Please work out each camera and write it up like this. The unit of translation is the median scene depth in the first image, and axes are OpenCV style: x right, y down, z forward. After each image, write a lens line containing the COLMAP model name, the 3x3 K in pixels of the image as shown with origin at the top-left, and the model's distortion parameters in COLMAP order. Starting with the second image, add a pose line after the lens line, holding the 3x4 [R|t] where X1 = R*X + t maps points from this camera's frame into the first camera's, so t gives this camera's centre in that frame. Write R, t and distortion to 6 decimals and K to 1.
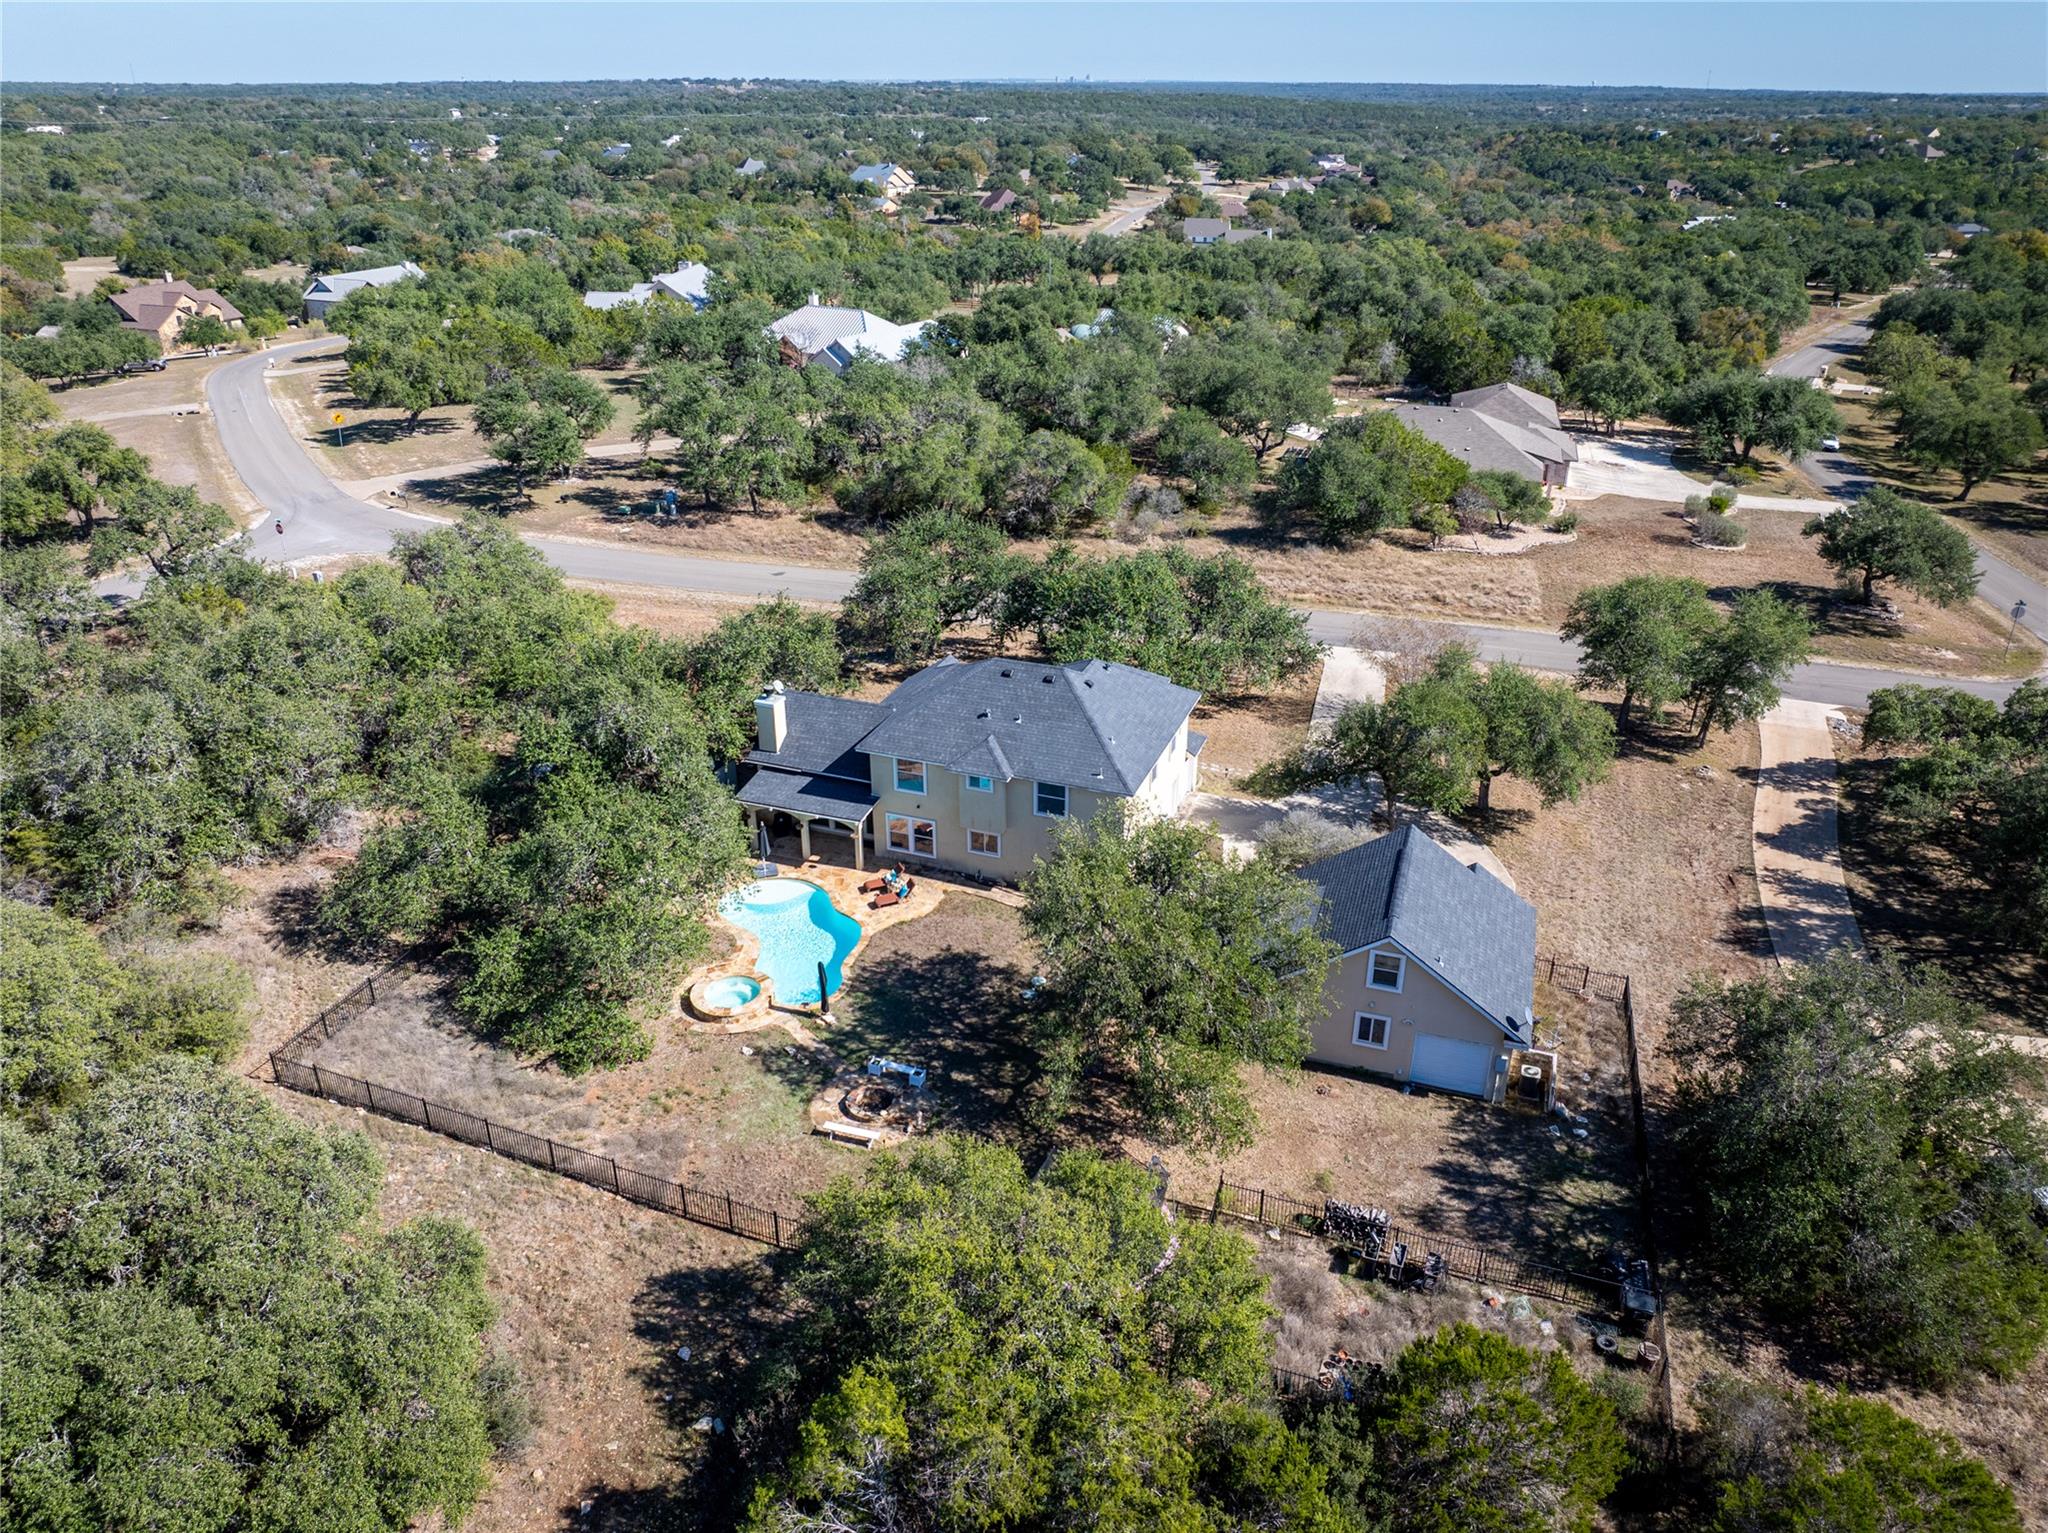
lens RADIAL K [[1445.4, 0, 1034.2], [0, 1445.4, 758.5], [0, 0, 1]] dist [-0.057356, 0.028489]
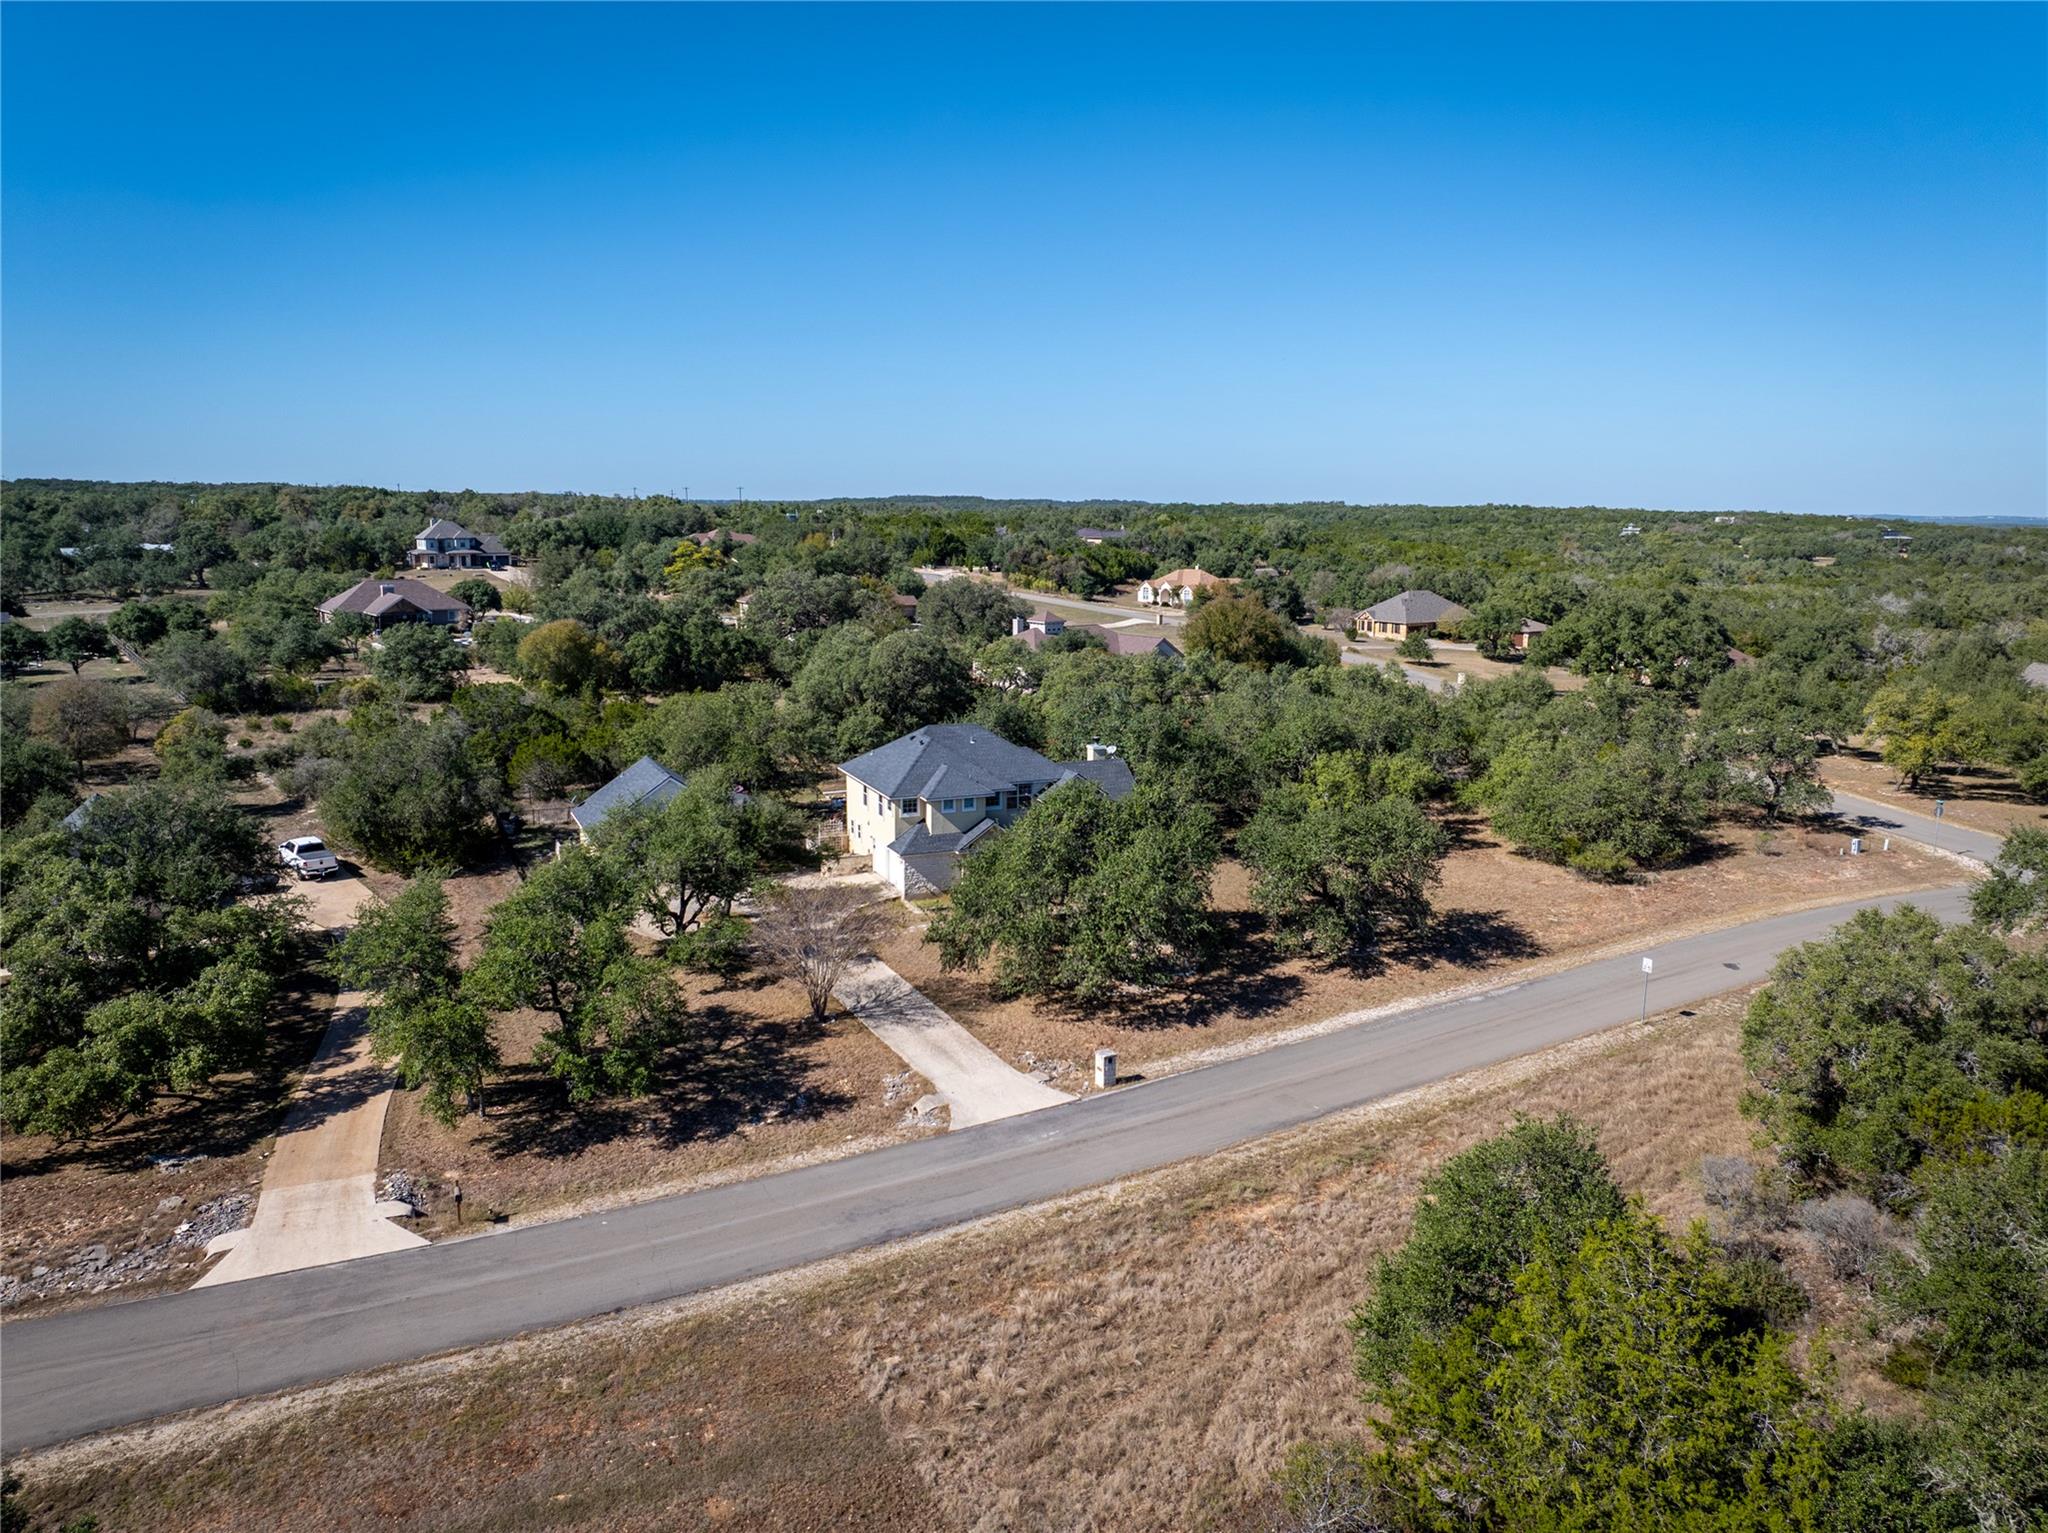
lens RADIAL K [[1445.4, 0, 1027.1], [0, 1445.4, 758.4], [0, 0, 1]] dist [-0.057356, 0.028489]
pose [[-0.728958, 0.101576, -0.676981, 0.547888], [-0.314984, 0.828255, 0.463442, -0.434390], [0.607787, 0.551068, -0.571768, 1.113834]]
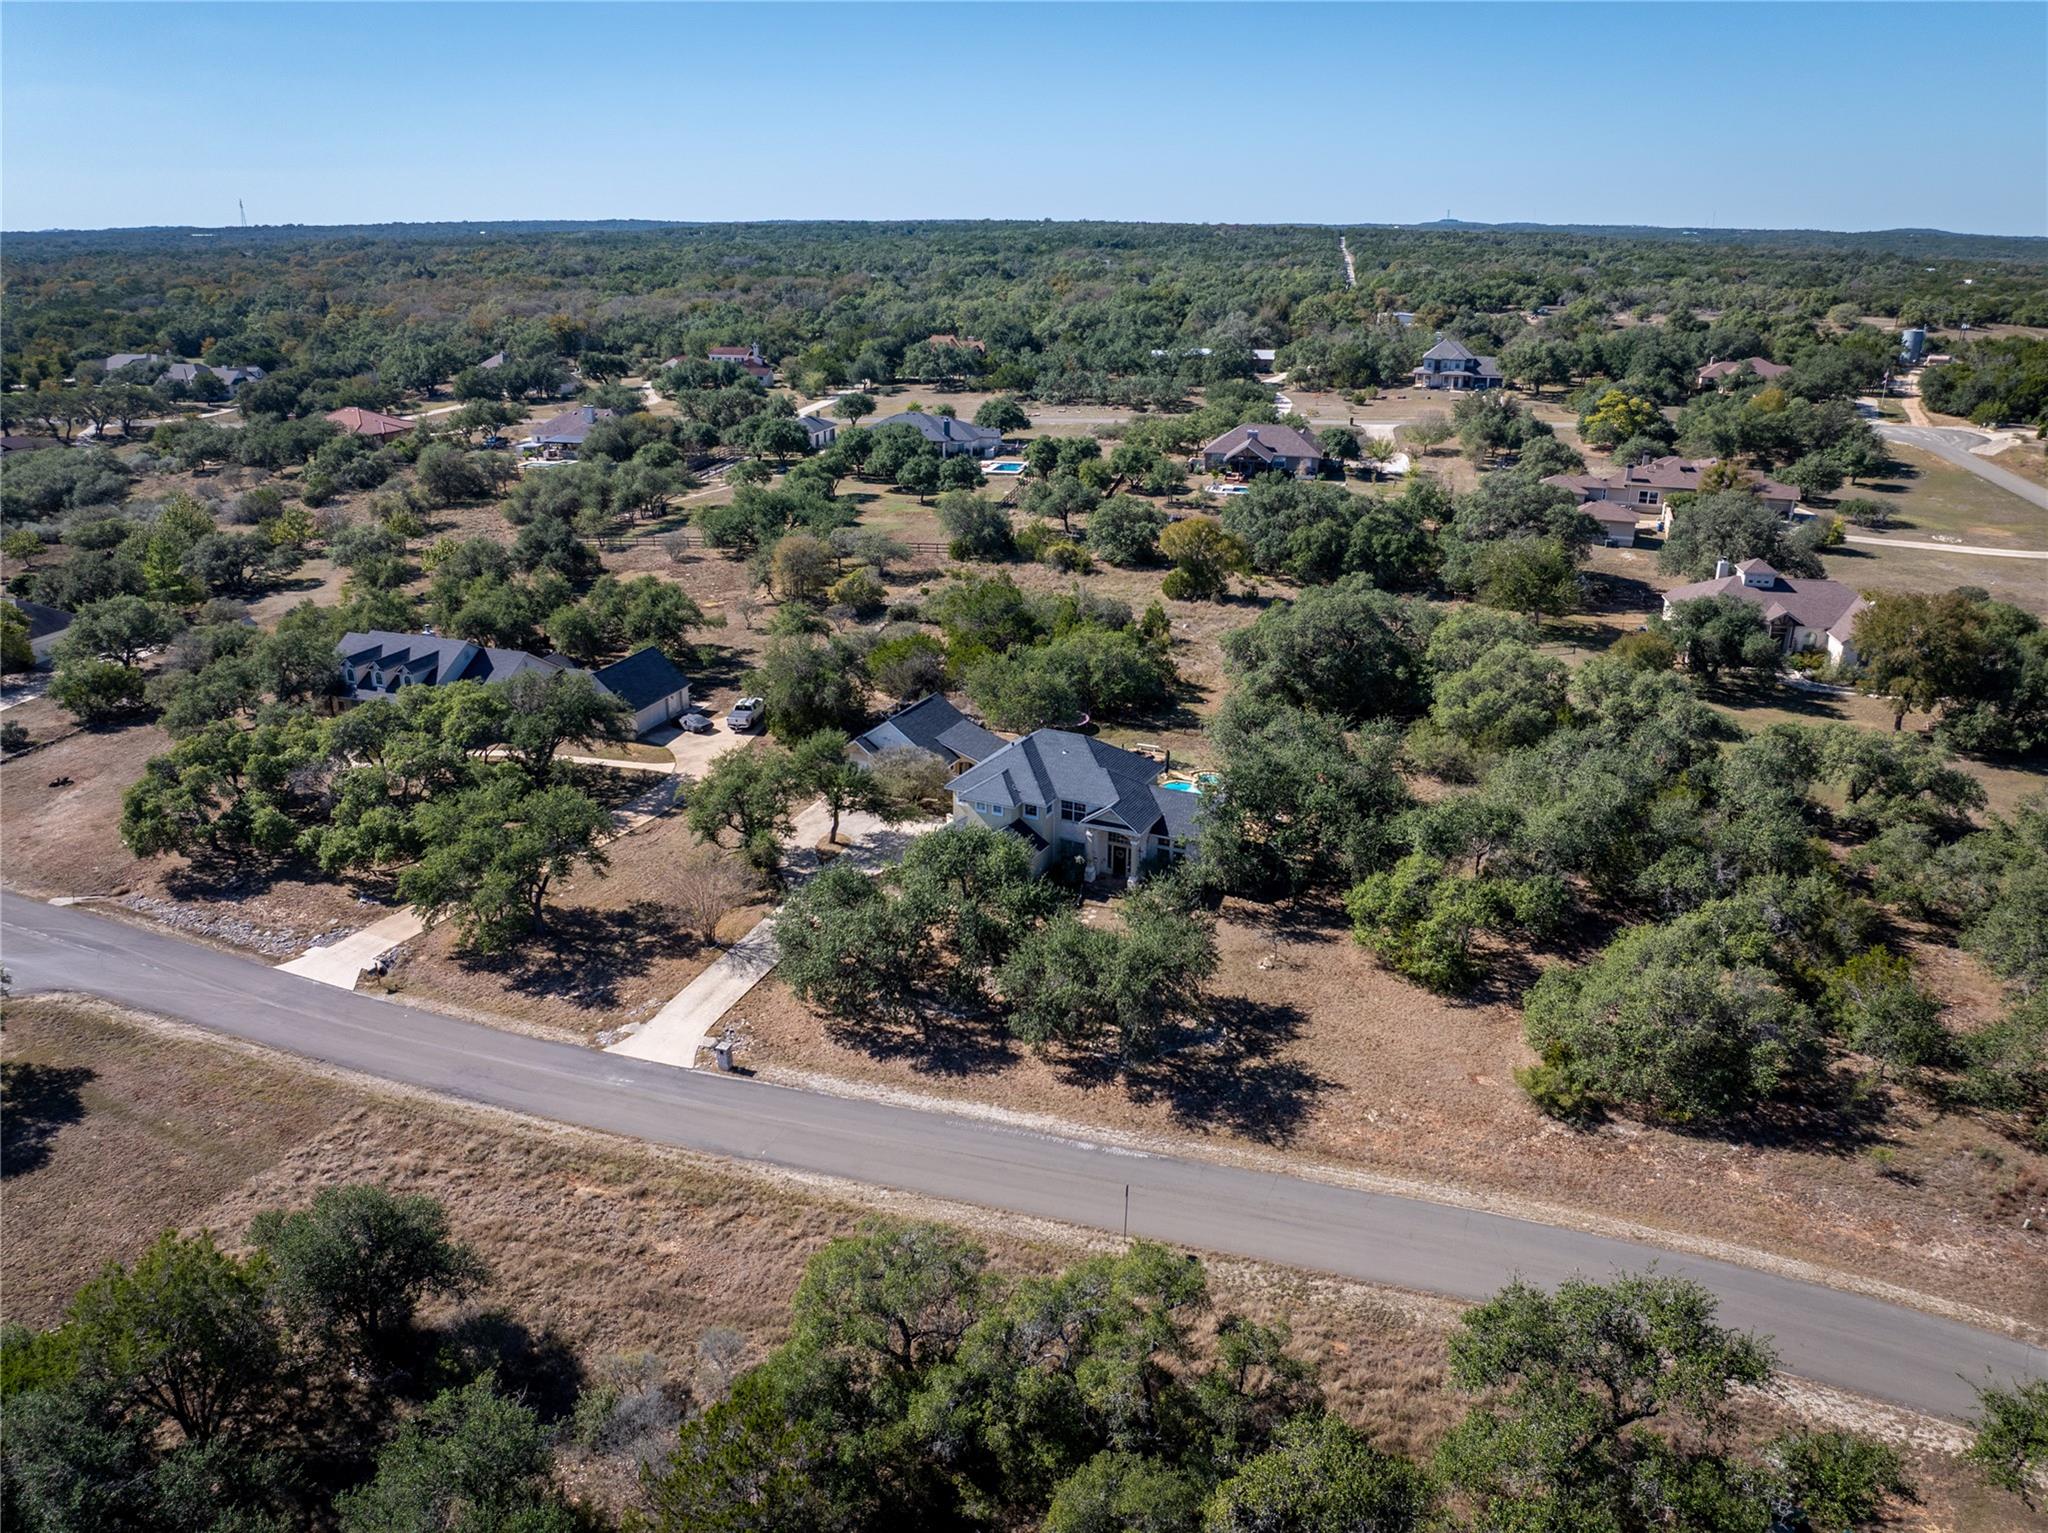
lens RADIAL K [[1445.4, 0, 1026.9], [0, 1445.4, 766.3], [0, 0, 1]] dist [-0.057356, 0.028489]
pose [[-0.992933, -0.048514, 0.108309, -0.084357], [0.045790, 0.685356, 0.726767, -0.729487], [-0.109489, 0.726590, -0.678291, 1.261594]]
